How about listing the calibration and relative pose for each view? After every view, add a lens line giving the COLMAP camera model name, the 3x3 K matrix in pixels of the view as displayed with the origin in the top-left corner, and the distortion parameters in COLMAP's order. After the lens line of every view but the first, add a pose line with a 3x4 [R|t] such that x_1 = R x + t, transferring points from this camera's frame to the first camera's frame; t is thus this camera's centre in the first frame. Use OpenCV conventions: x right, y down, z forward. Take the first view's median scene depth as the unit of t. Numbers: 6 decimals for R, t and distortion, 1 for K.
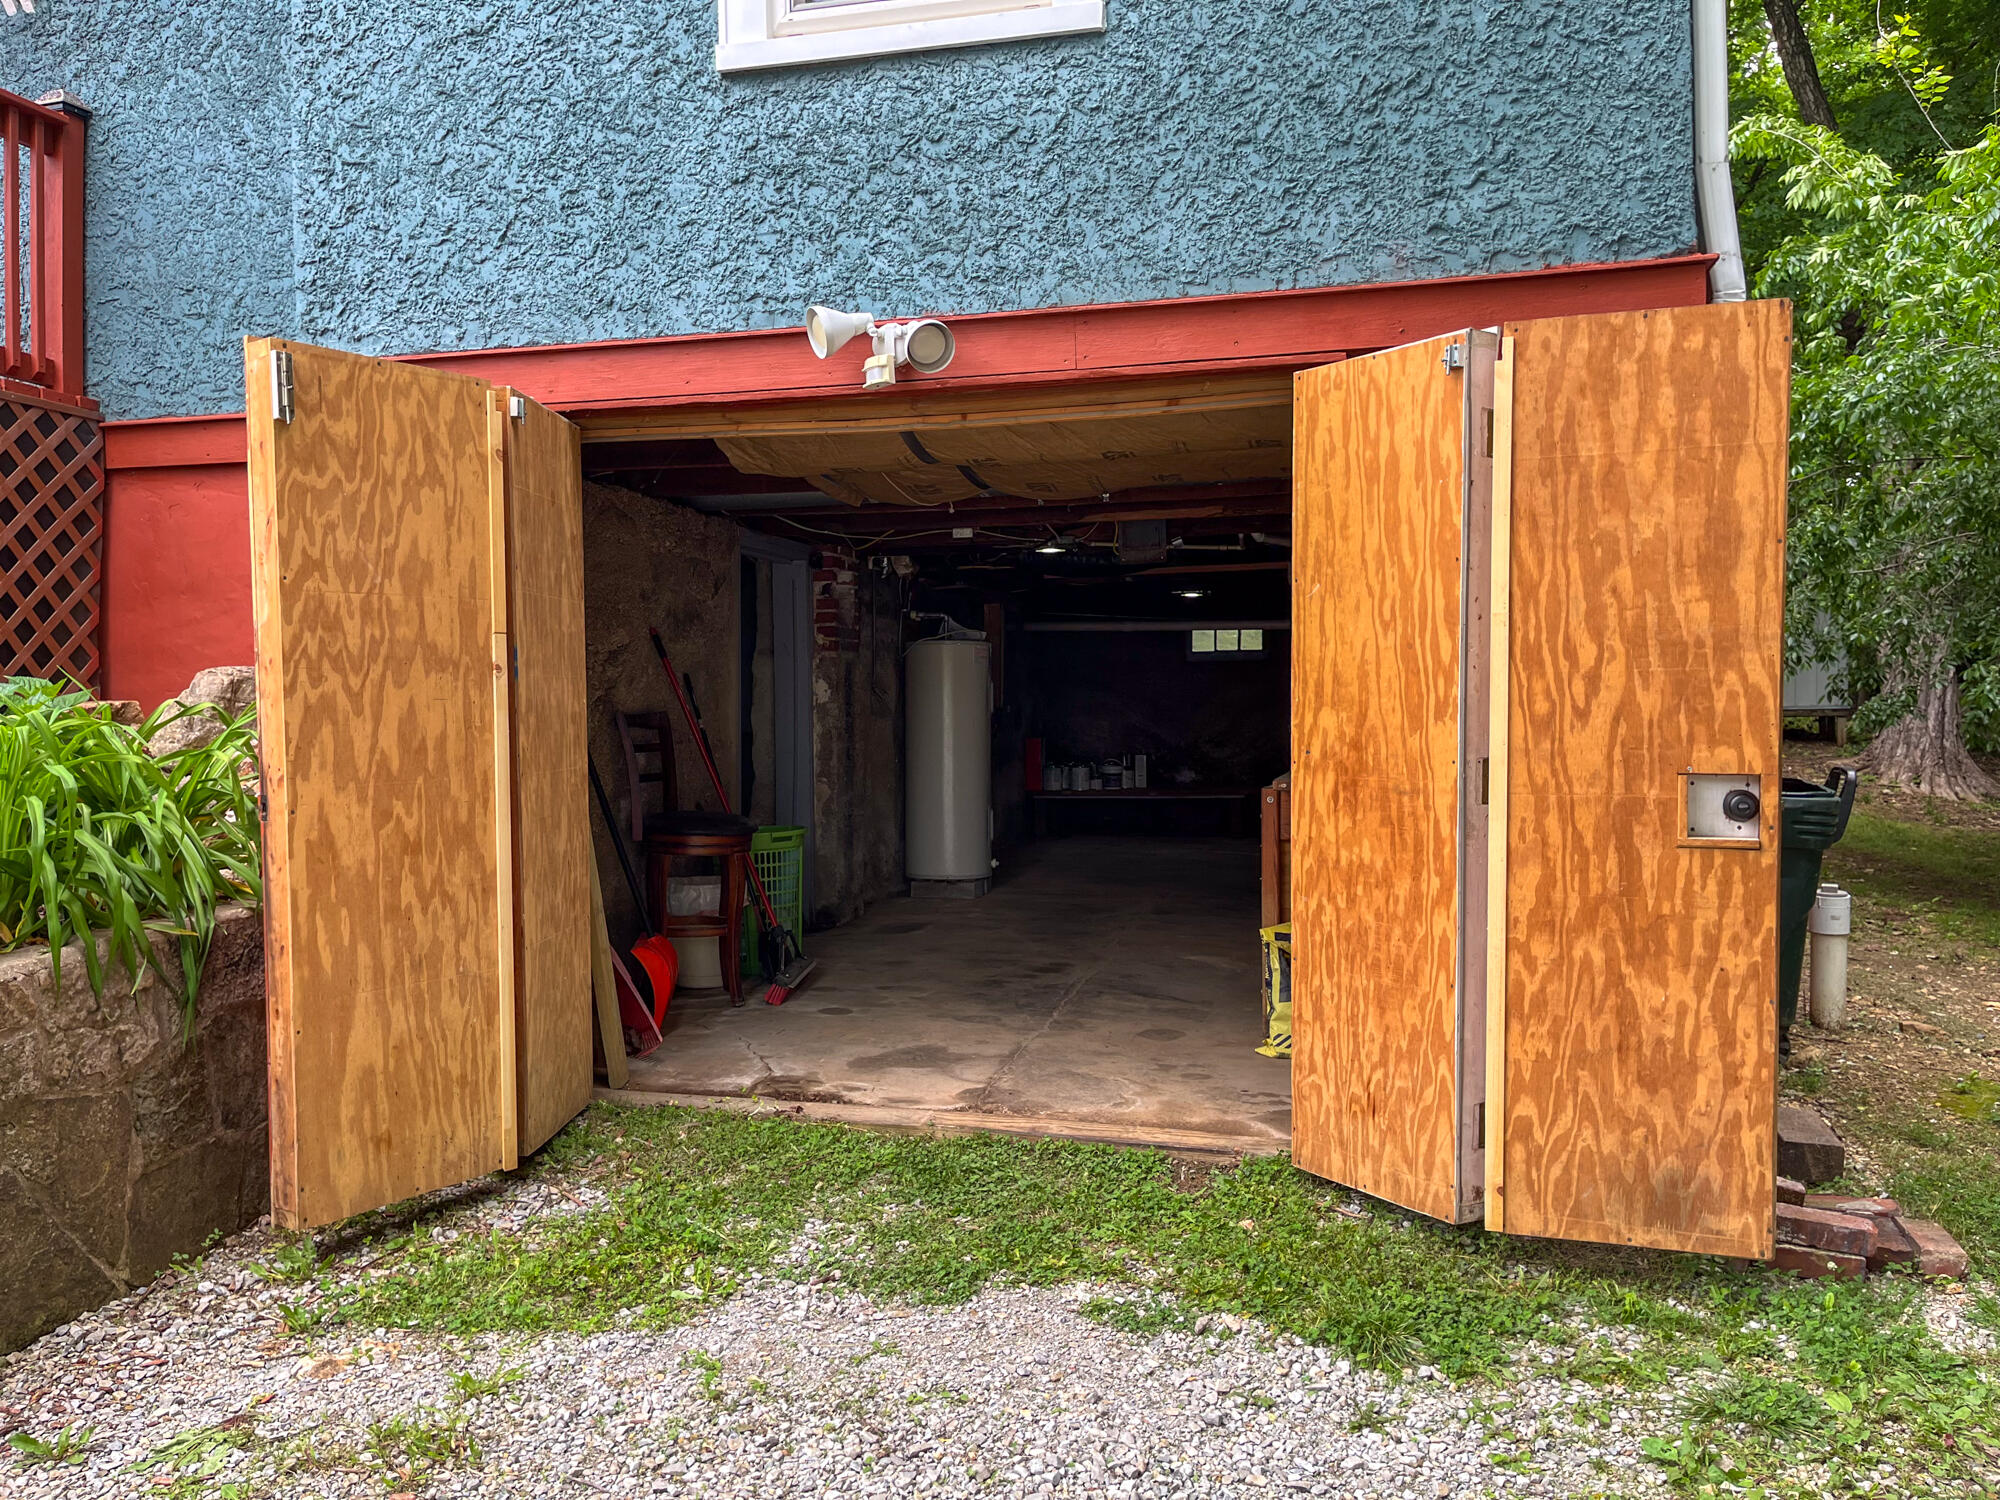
lens RADIAL K [[1484.2, 0, 995.8], [0, 1484.2, 747.8], [0, 0, 1]] dist [-0.010078, -0.006289]
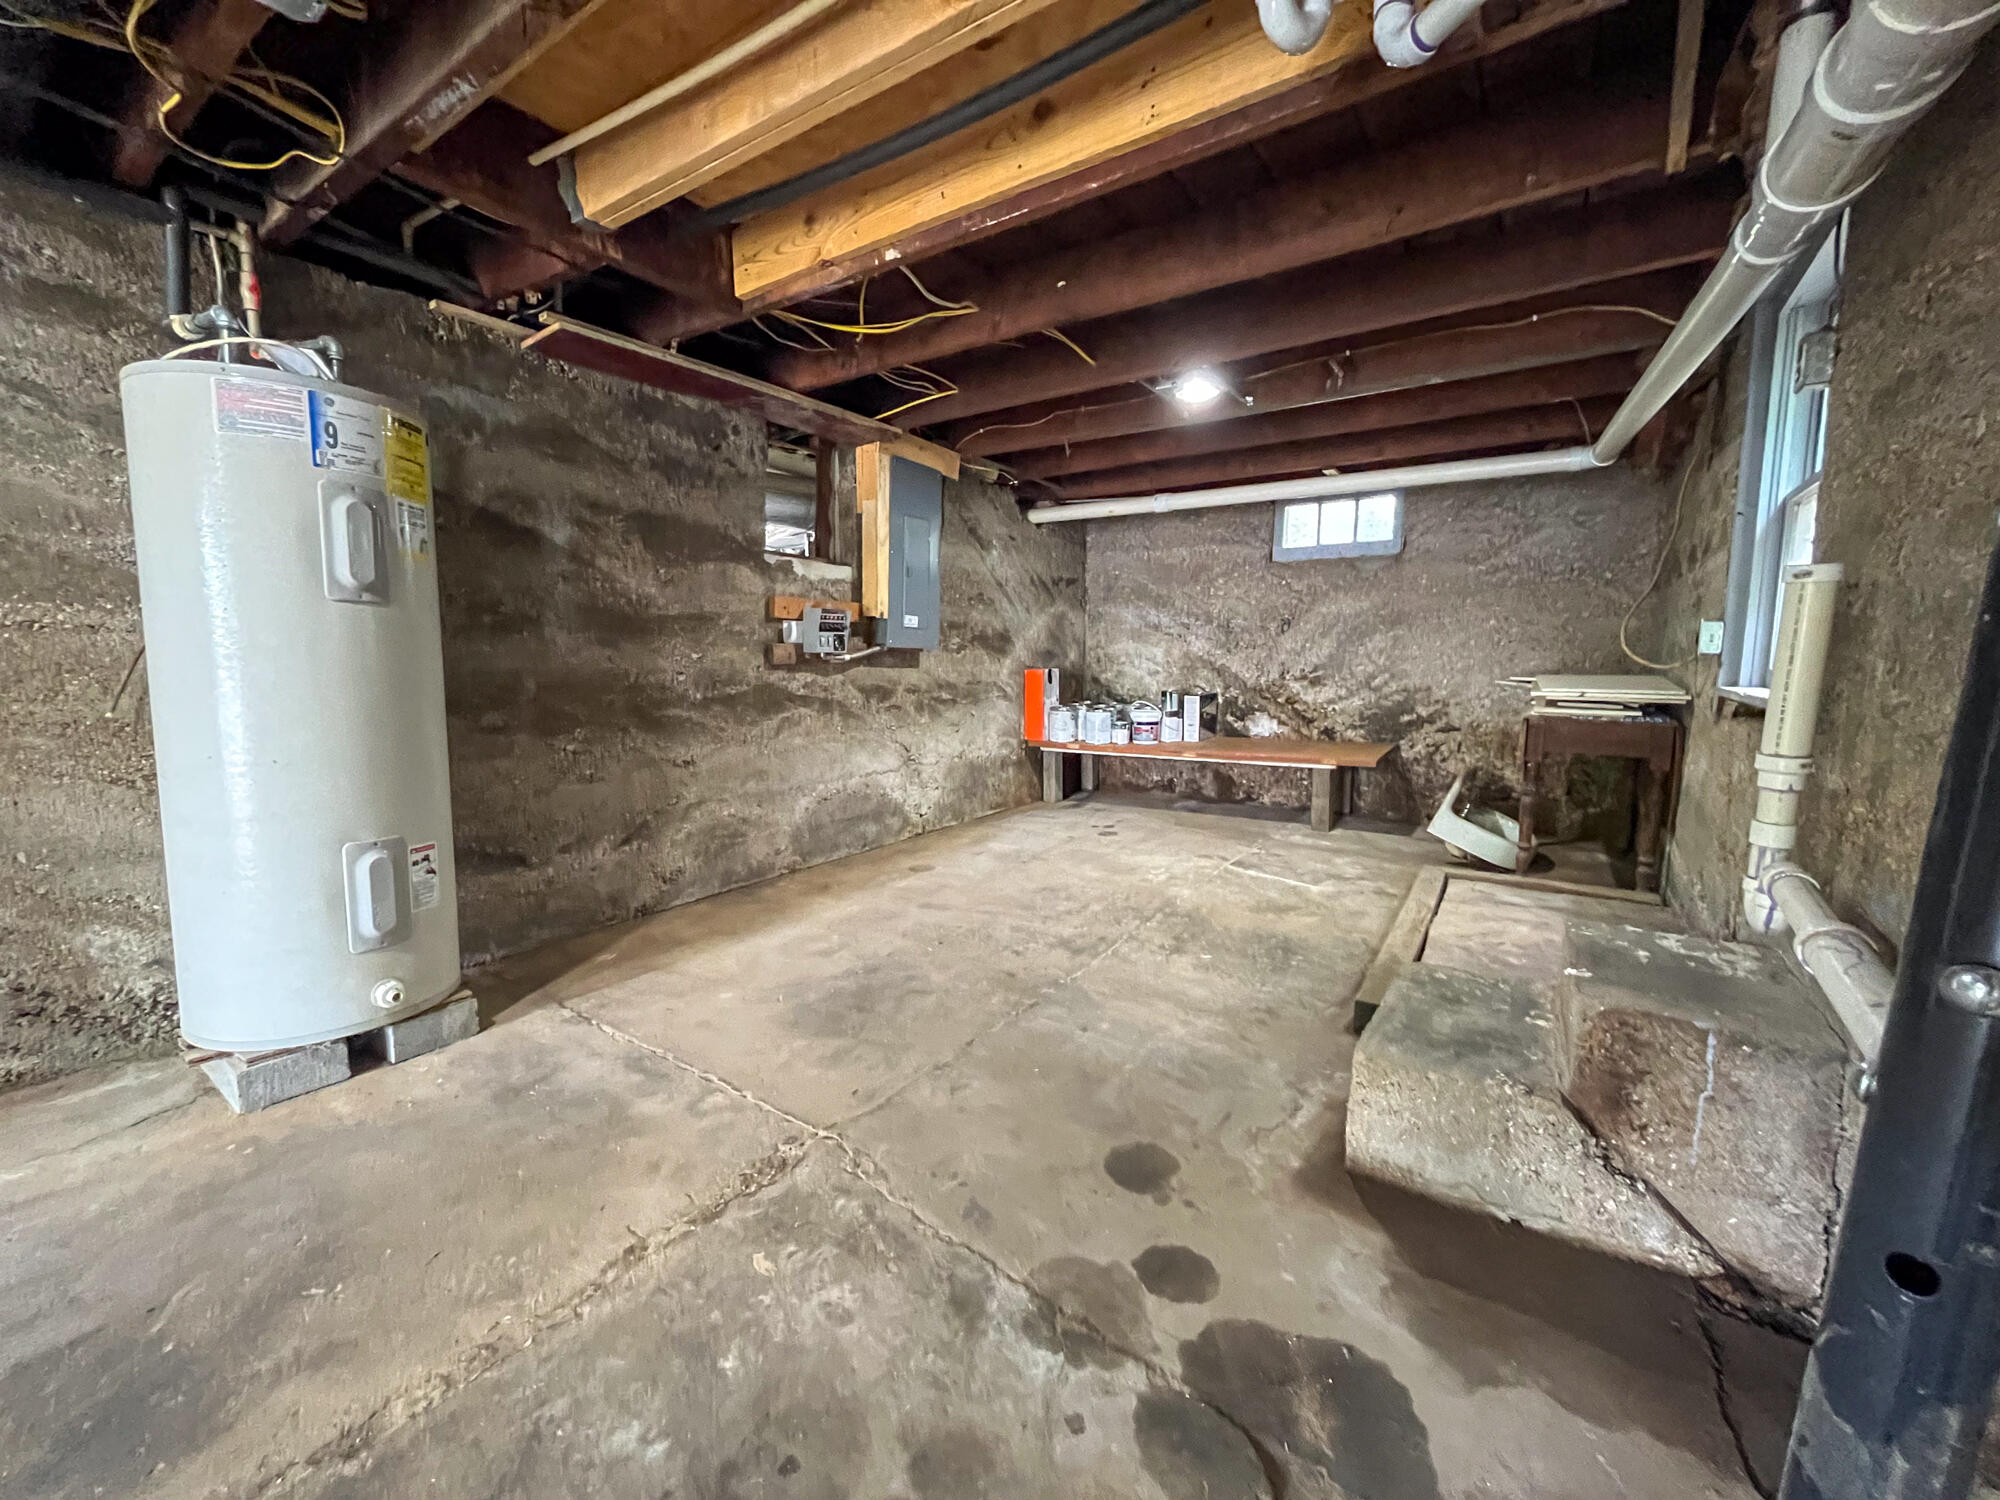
lens RADIAL K [[811.4, 0, 1003.4], [0, 811.4, 752.8], [0, 0, 1]] dist [-0.014784, -0.000193]
pose [[0.937721, 0.048616, -0.343971, 0.210887], [-0.016139, 0.995187, 0.096659, -0.005854], [0.347014, -0.085088, 0.933992, 0.871250]]
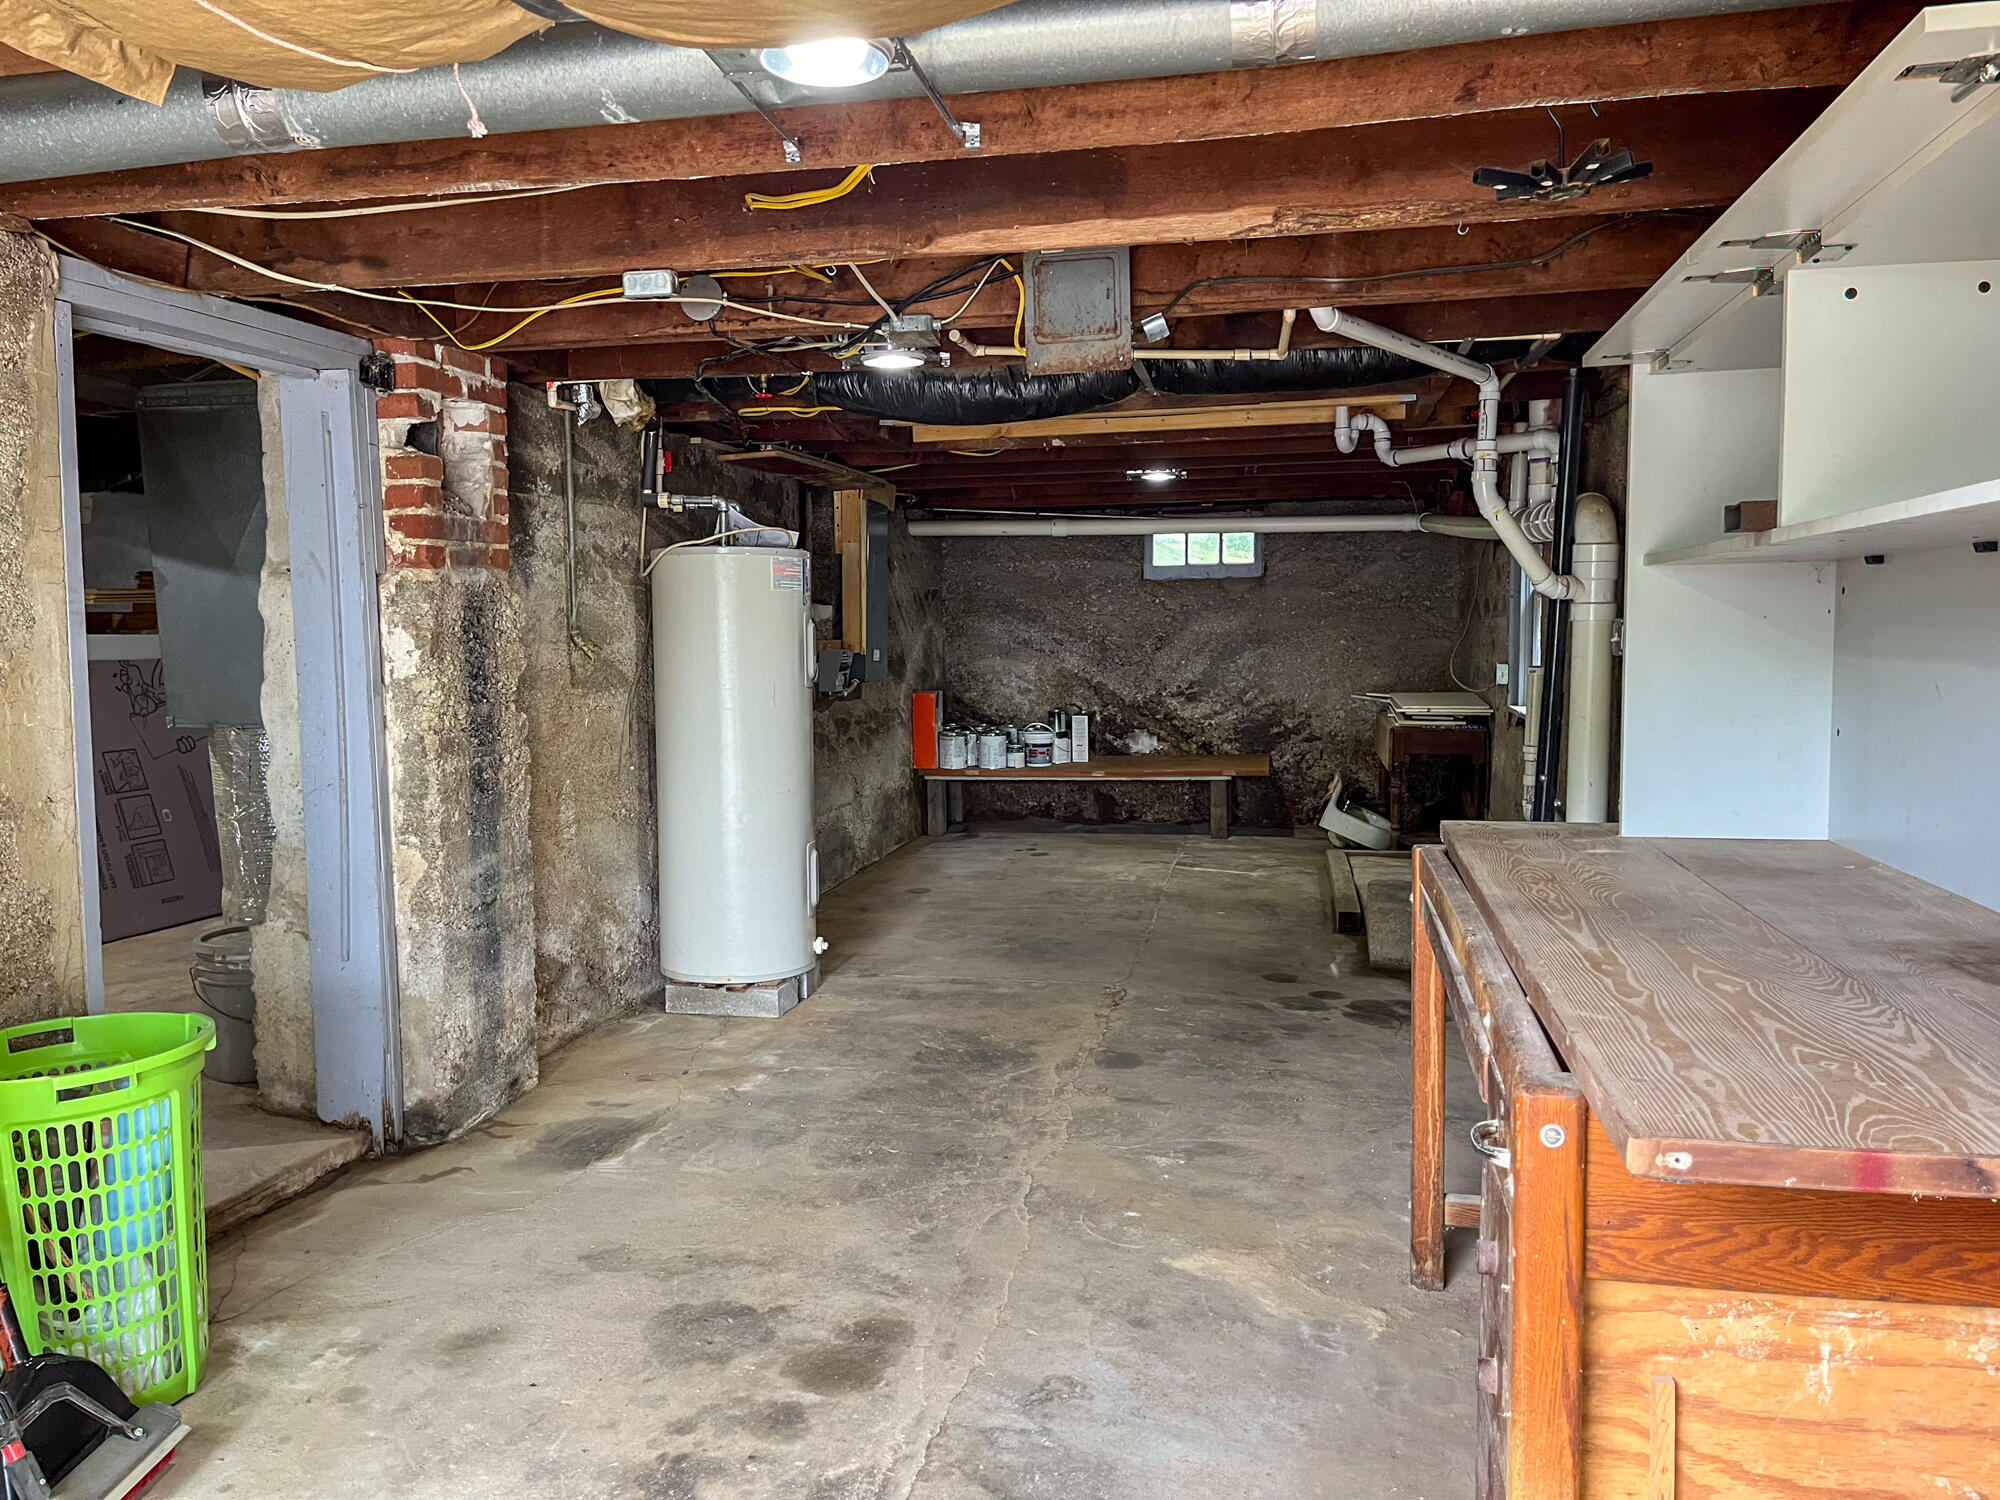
lens RADIAL K [[1484.2, 0, 1000.1], [0, 1484.2, 753.2], [0, 0, 1]] dist [-0.010078, -0.006289]
pose [[0.999135, -0.006637, 0.041041, 0.045538], [0.004066, 0.998042, 0.062417, -0.030110], [-0.041375, -0.062196, 0.997206, 0.445461]]
